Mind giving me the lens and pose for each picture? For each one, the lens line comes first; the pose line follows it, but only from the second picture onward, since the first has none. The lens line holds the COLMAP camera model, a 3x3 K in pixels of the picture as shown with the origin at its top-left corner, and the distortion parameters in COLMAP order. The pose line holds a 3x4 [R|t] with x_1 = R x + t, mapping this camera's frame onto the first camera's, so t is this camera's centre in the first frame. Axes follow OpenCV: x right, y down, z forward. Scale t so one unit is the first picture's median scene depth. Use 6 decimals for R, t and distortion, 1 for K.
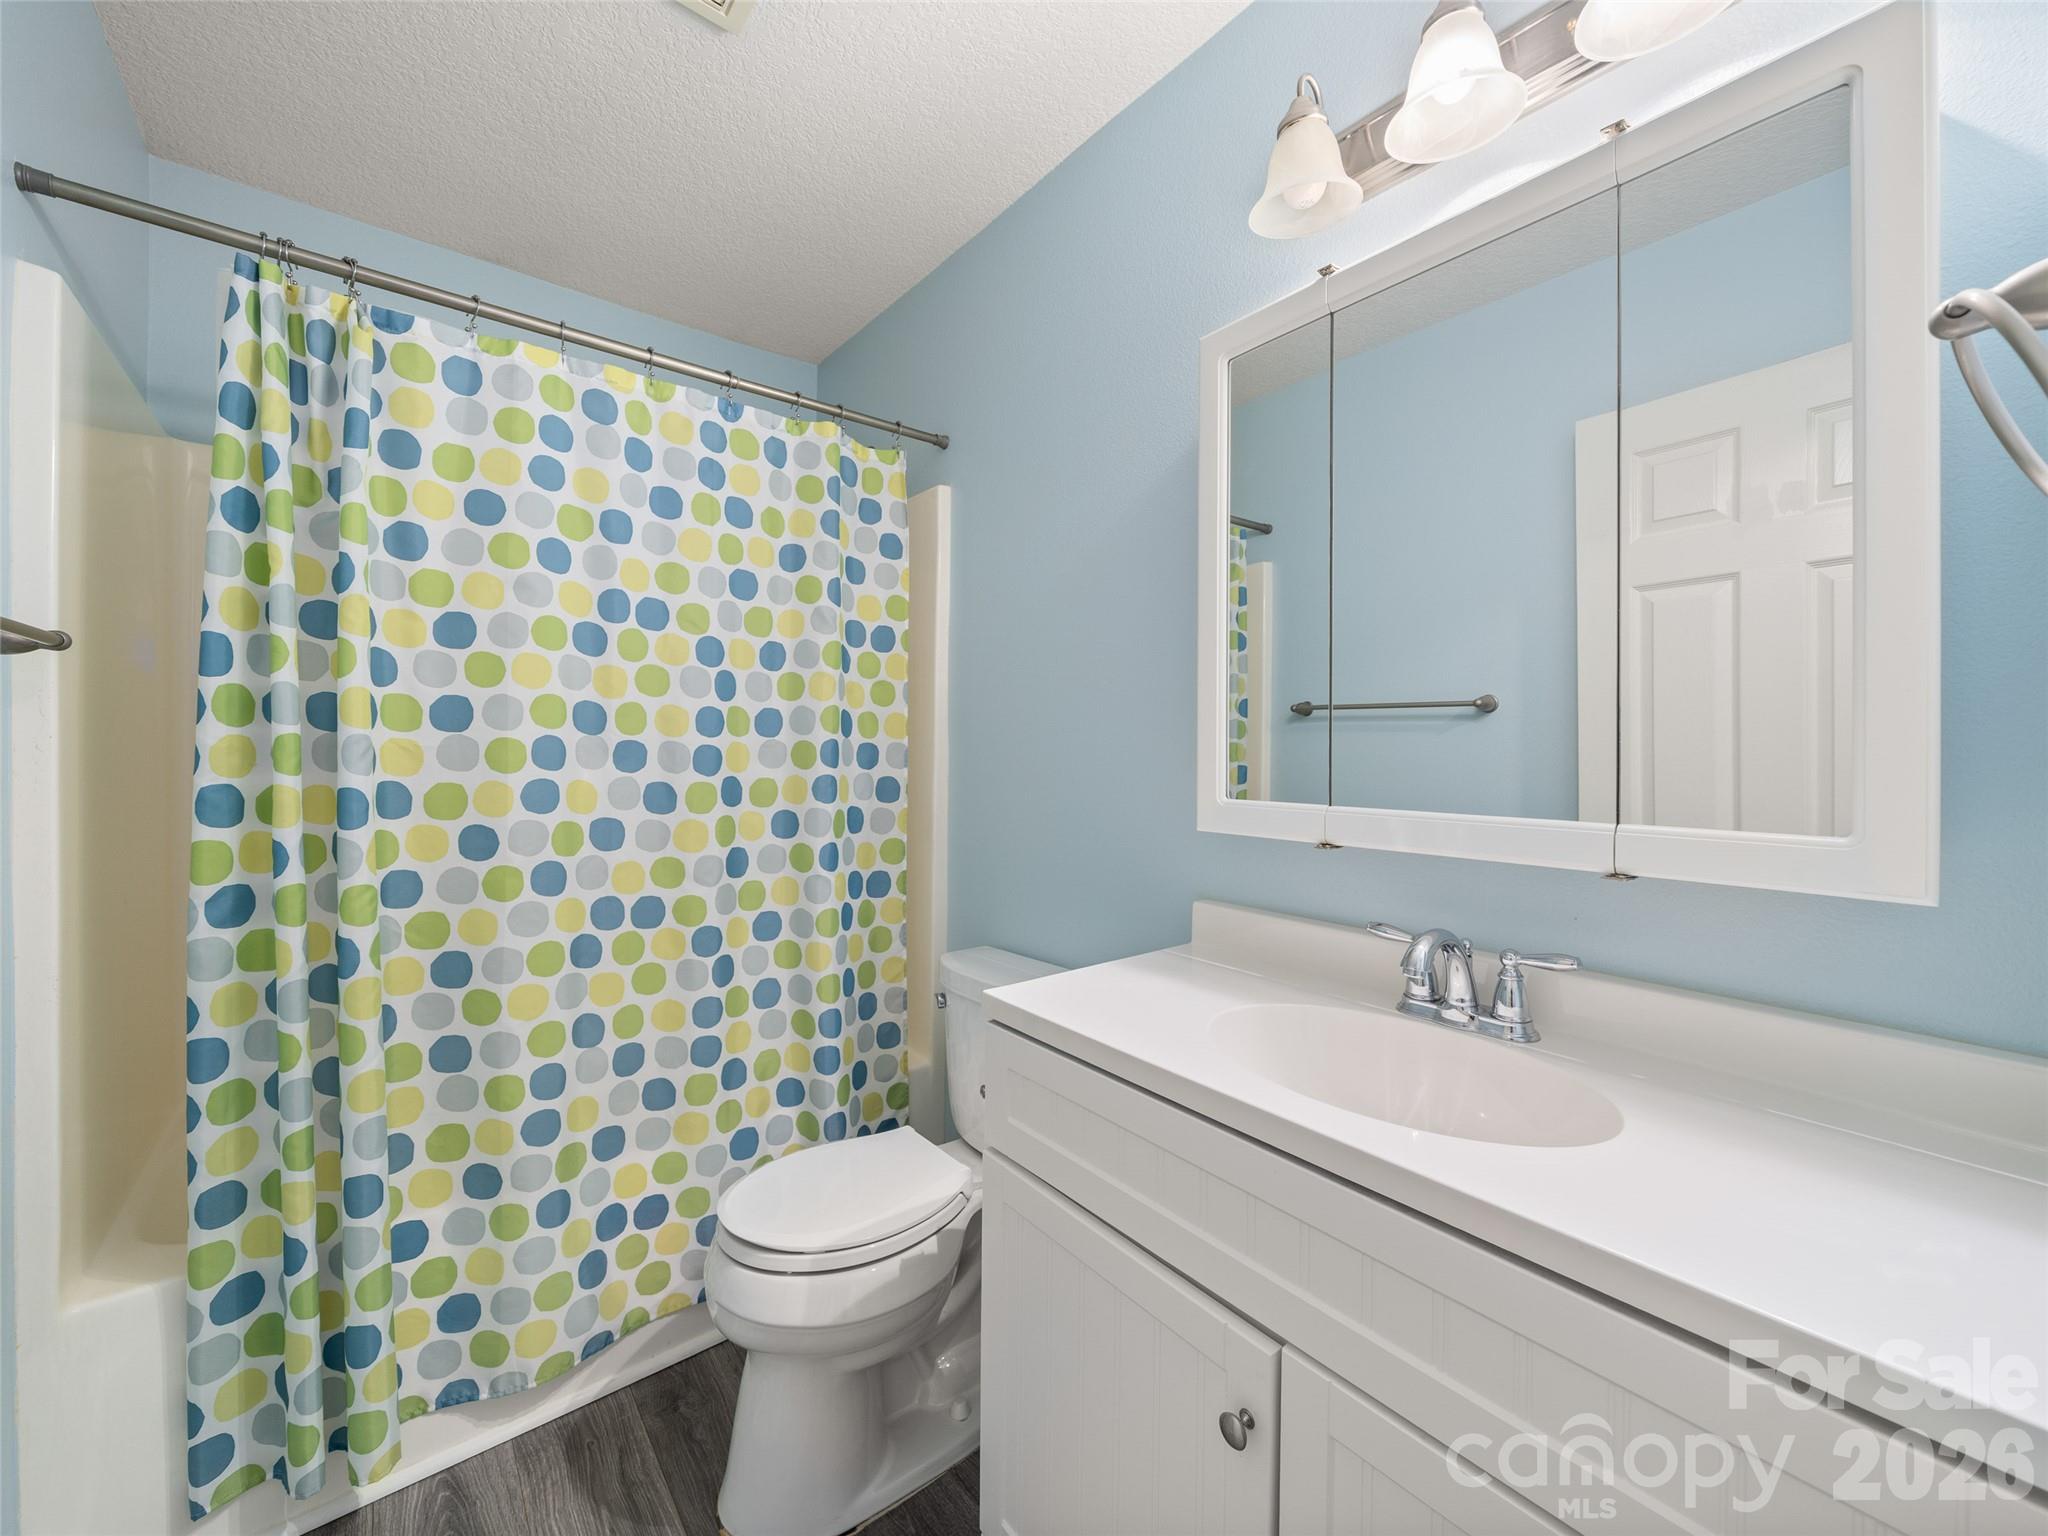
lens RADIAL K [[794.2, 0, 1025.8], [0, 794.2, 763.2], [0, 0, 1]] dist [-0.000376, -0.000175]
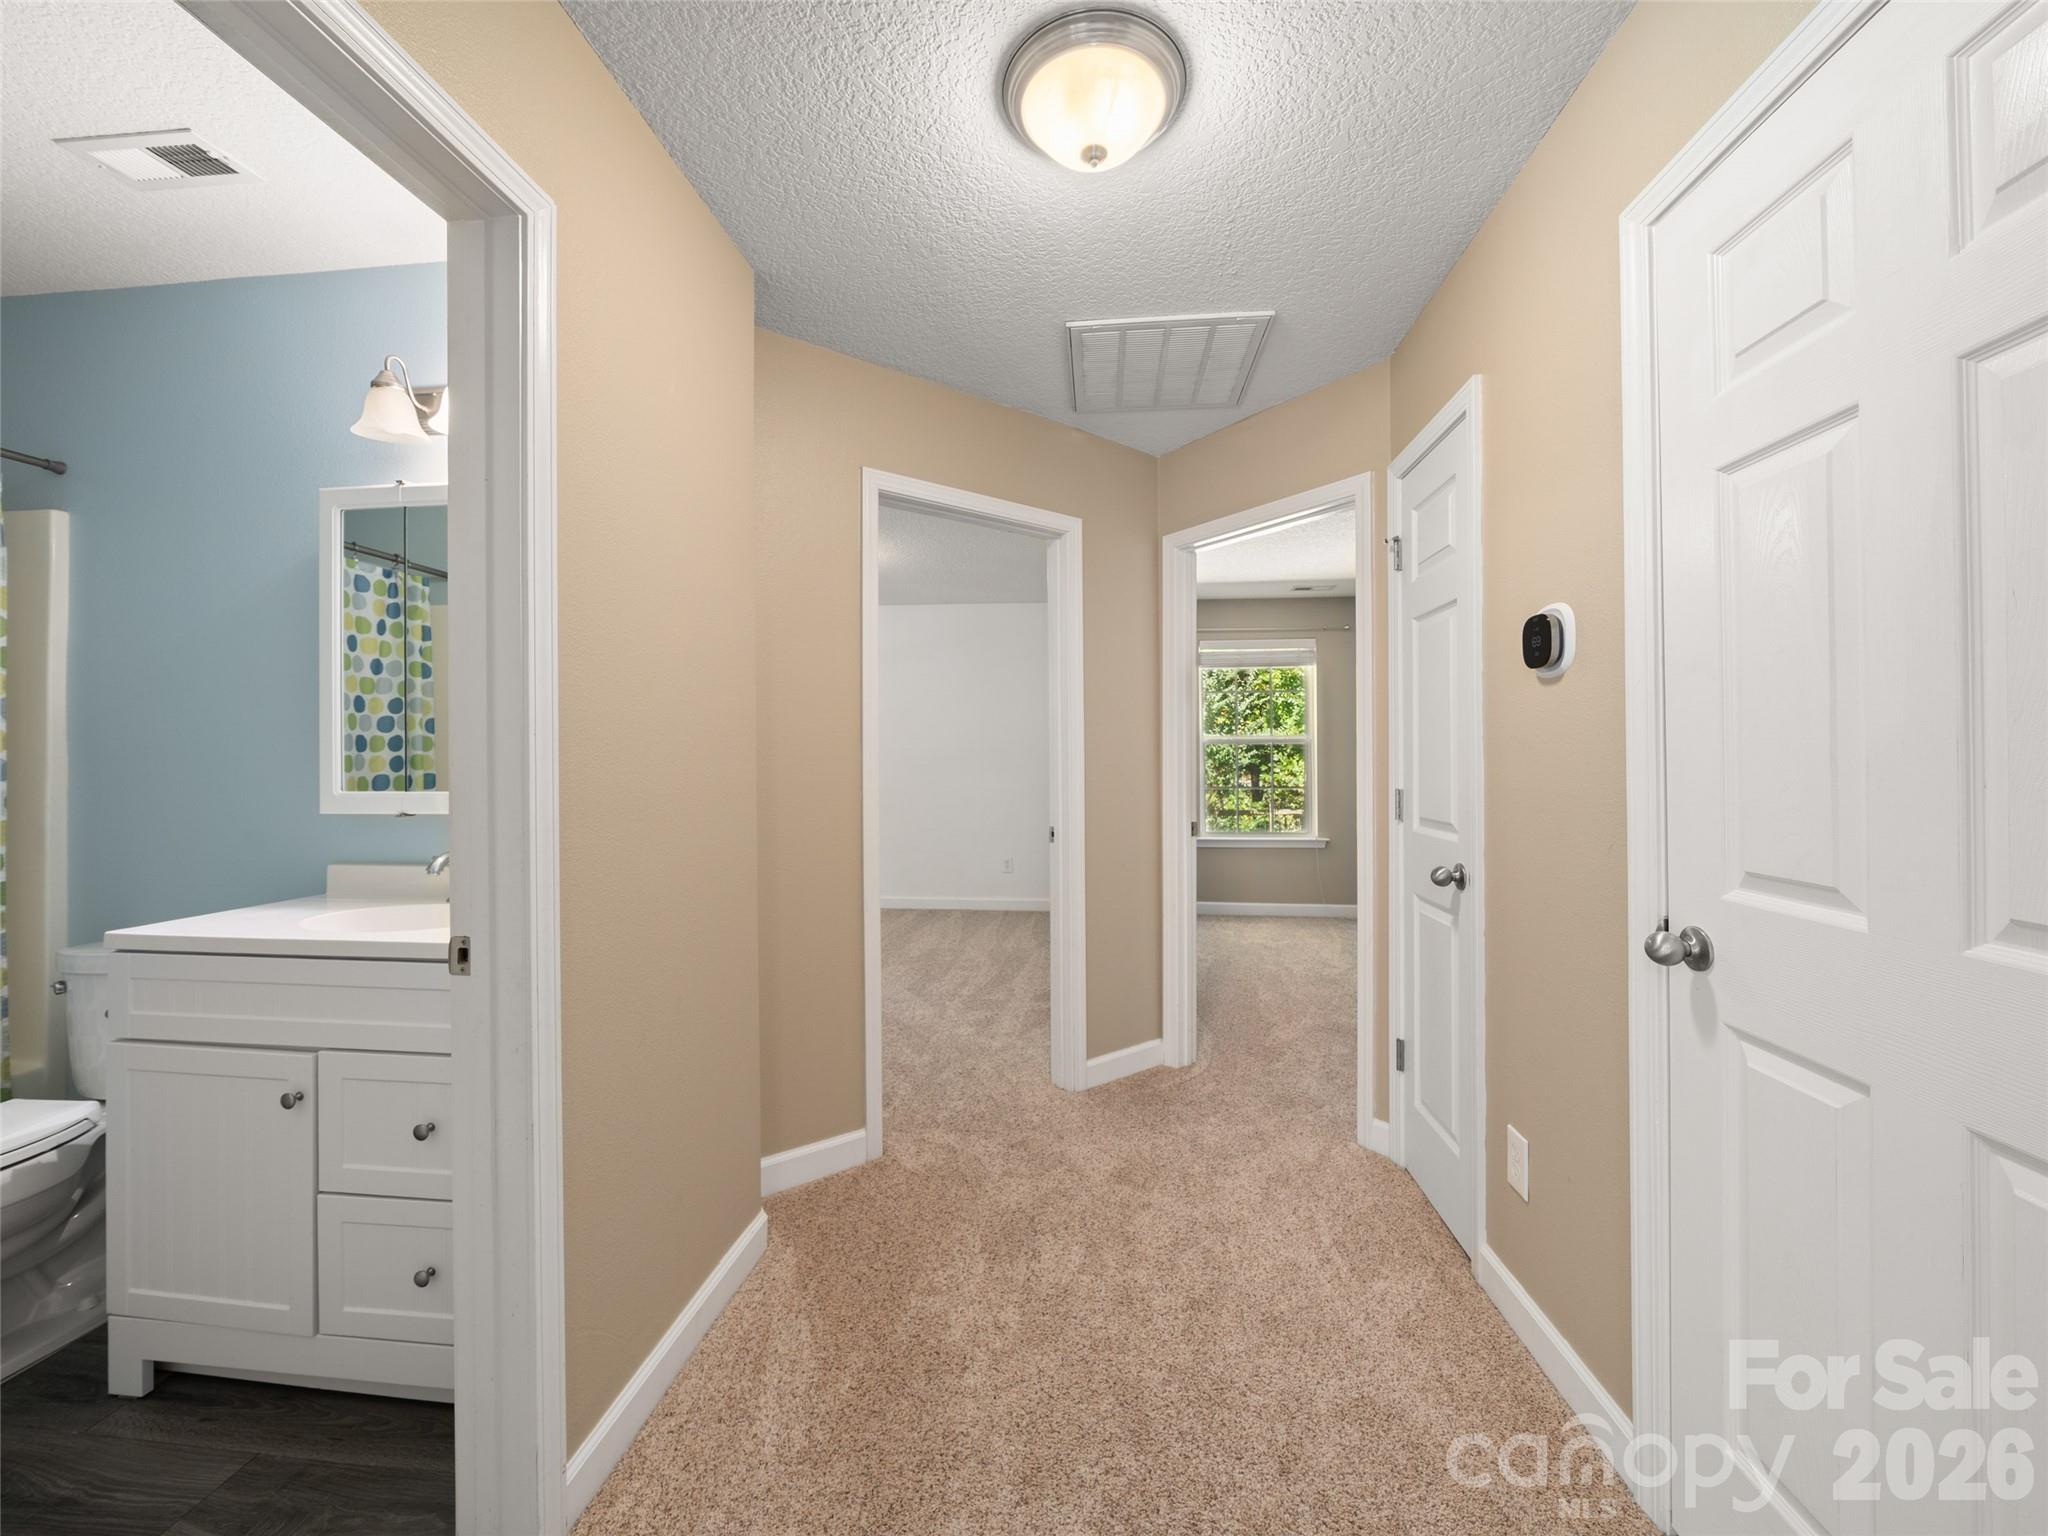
lens RADIAL K [[793.9, 0, 1019.5], [0, 793.9, 755.1], [0, 0, 1]] dist [-0.001224, -0.000391]
pose [[0.715542, -0.009956, 0.698499, 0.104740], [0.022934, 0.999694, -0.009245, 0.015893], [-0.698193, 0.022635, 0.715552, -0.922972]]
